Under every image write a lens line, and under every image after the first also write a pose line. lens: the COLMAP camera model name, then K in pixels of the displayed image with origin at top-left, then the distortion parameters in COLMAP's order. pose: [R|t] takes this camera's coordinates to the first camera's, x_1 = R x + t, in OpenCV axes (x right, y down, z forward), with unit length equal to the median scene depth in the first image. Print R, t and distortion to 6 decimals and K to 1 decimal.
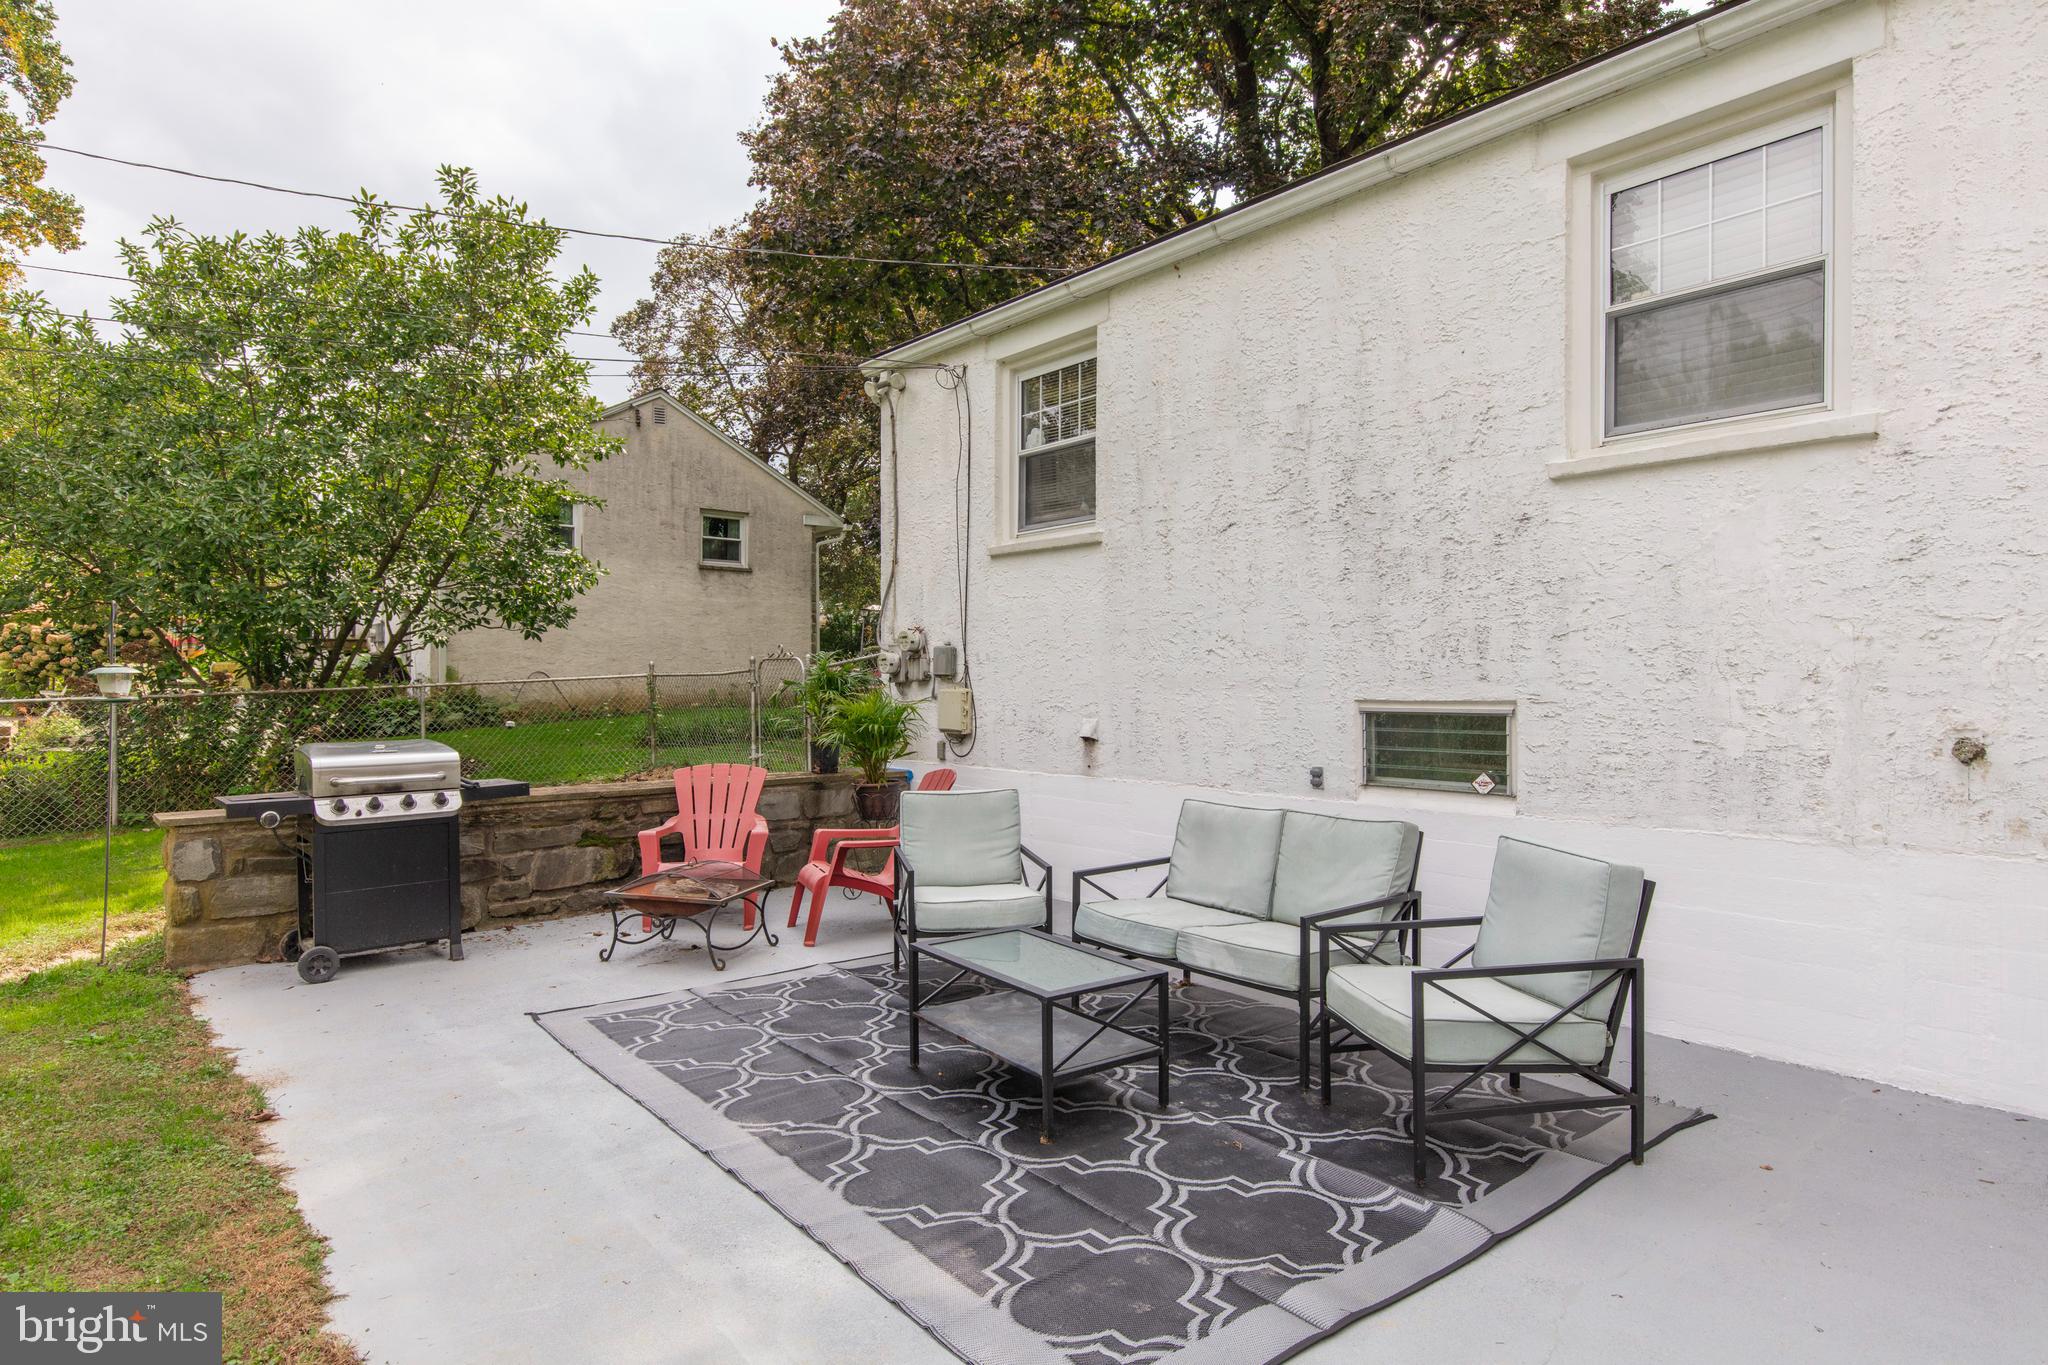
lens RADIAL K [[1153.4, 0, 1018.6], [0, 1153.4, 677.6], [0, 0, 1]] dist [0.004104, 0.000003]
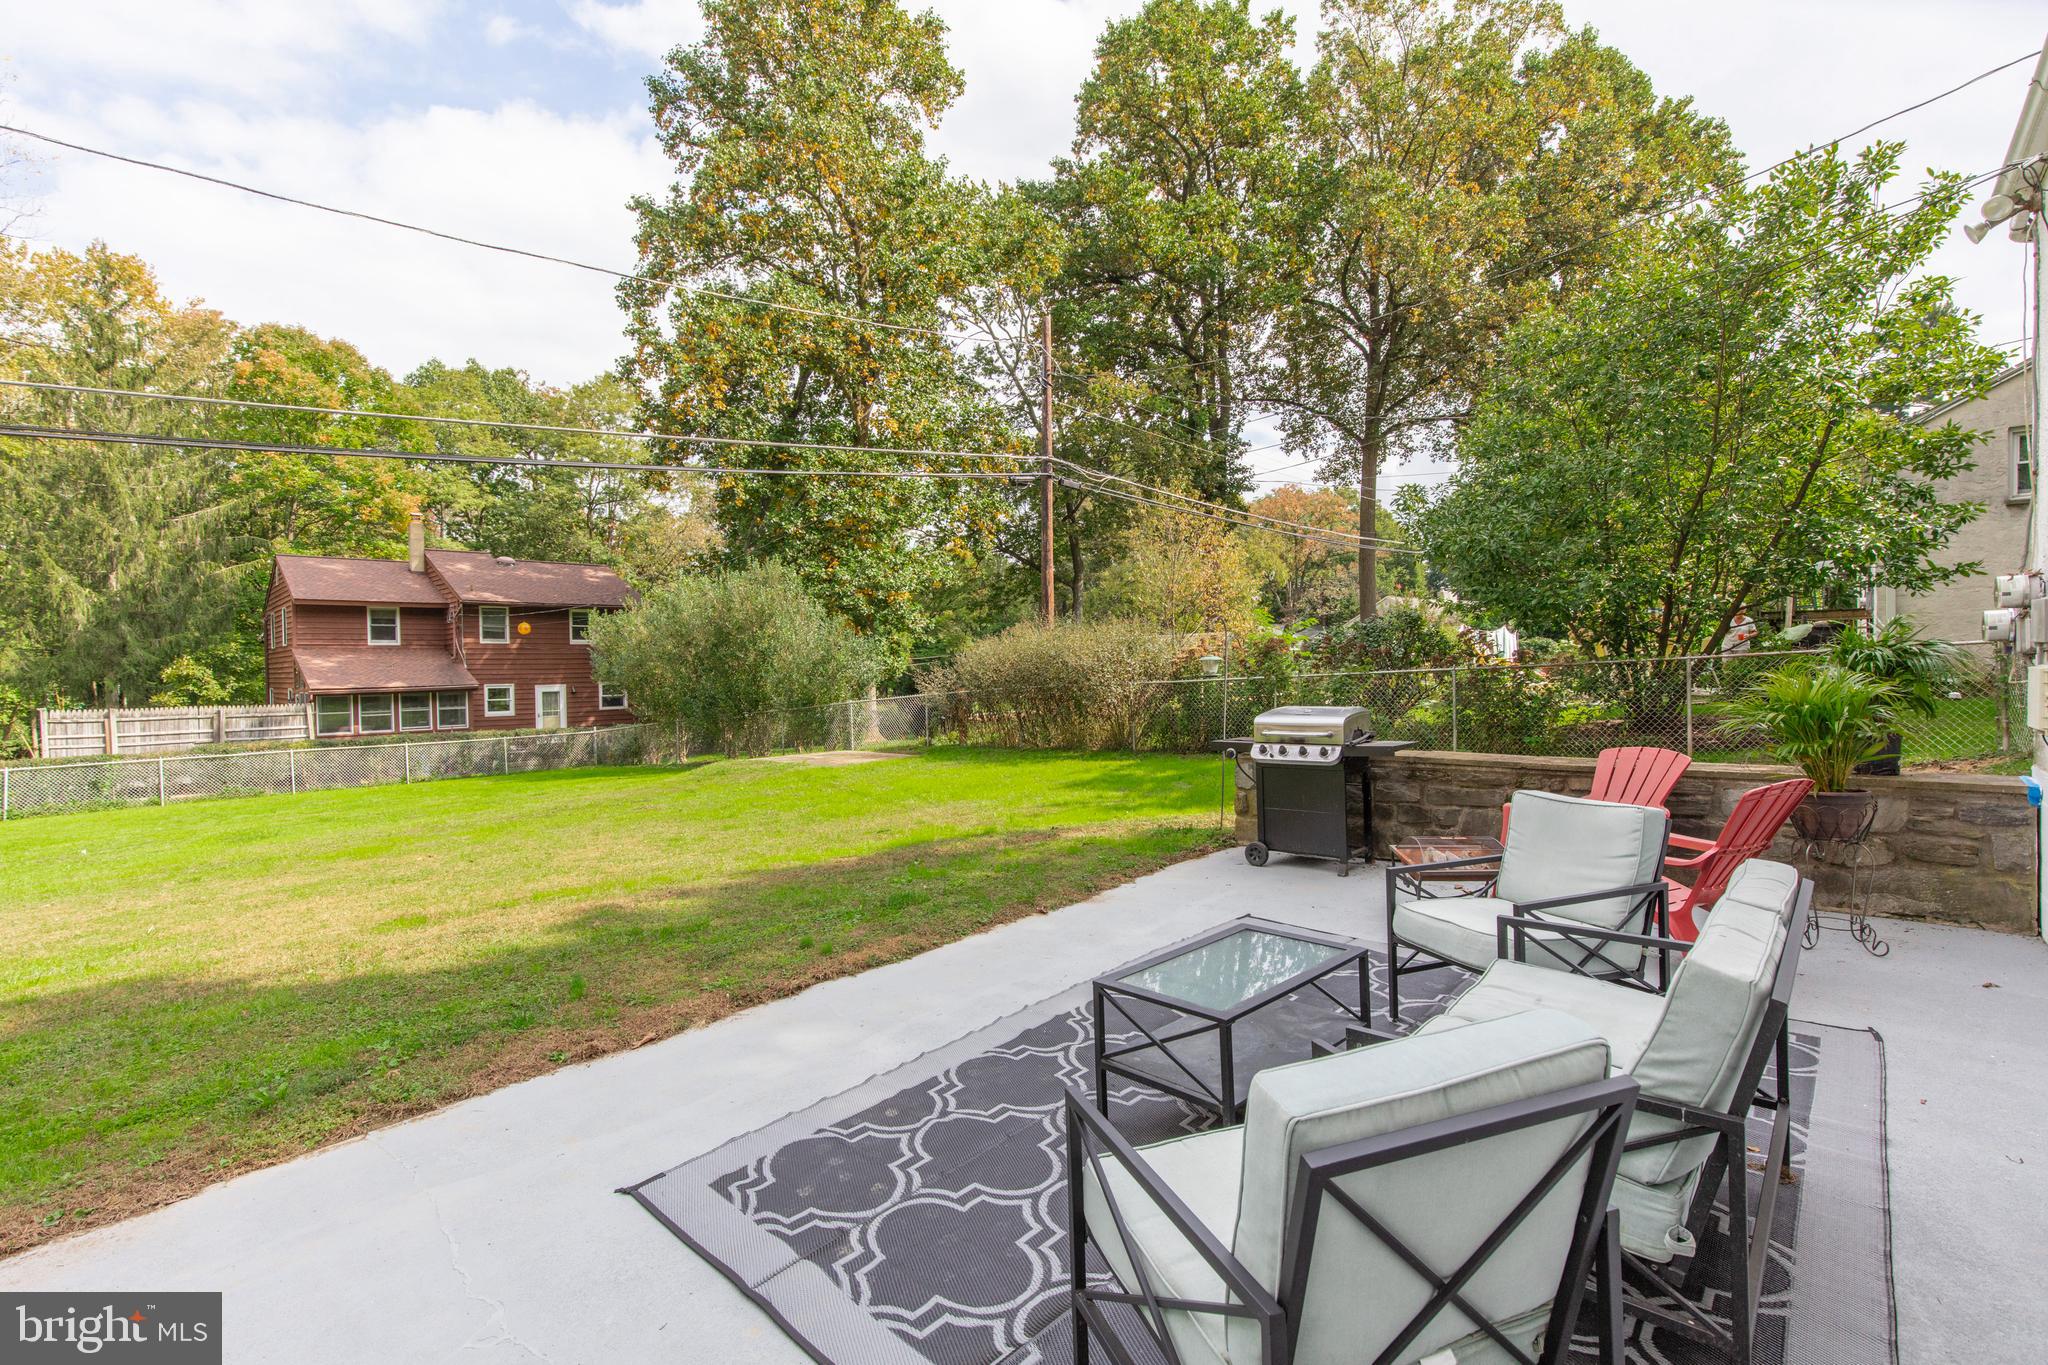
lens RADIAL K [[927.6, 0, 1022.9], [0, 927.6, 687.6], [0, 0, 1]] dist [0.001779, 0.000523]
pose [[0.158359, 0.023897, -0.987092, 0.437063], [0.020900, 0.999402, 0.027548, -0.004804], [0.987160, -0.024992, 0.157764, 0.430354]]
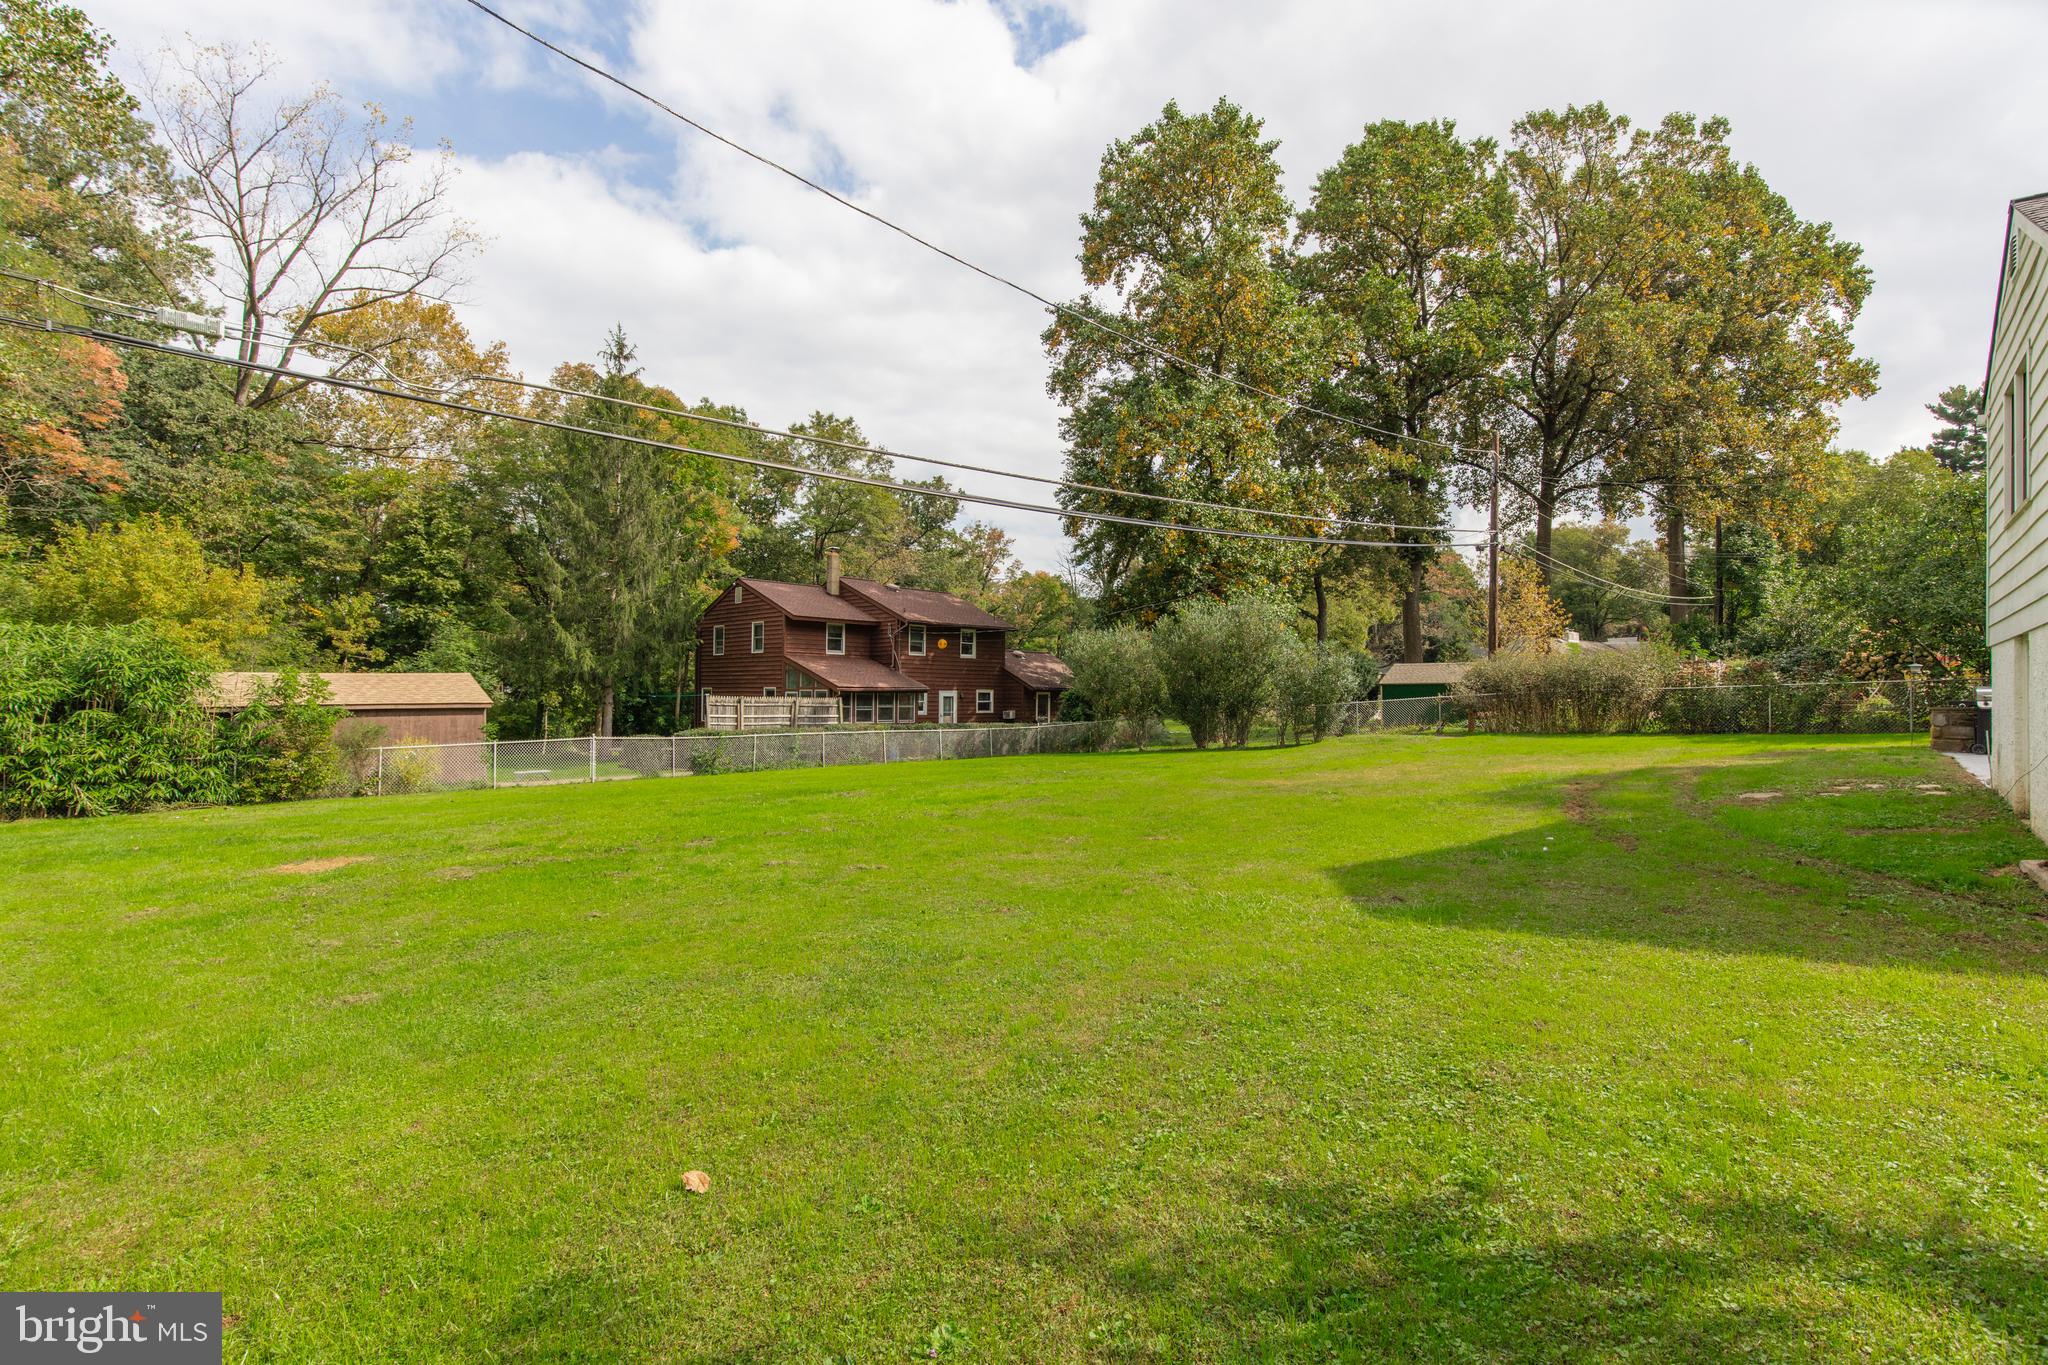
lens RADIAL K [[968.8, 0, 1021.2], [0, 968.8, 689.9], [0, 0, 1]] dist [-0.001279, -0.000998]
pose [[0.172762, -0.000854, -0.984963, 1.473644], [-0.005642, 0.999982, -0.001856, 0.070621], [0.984947, 0.005878, 0.172754, -1.973155]]
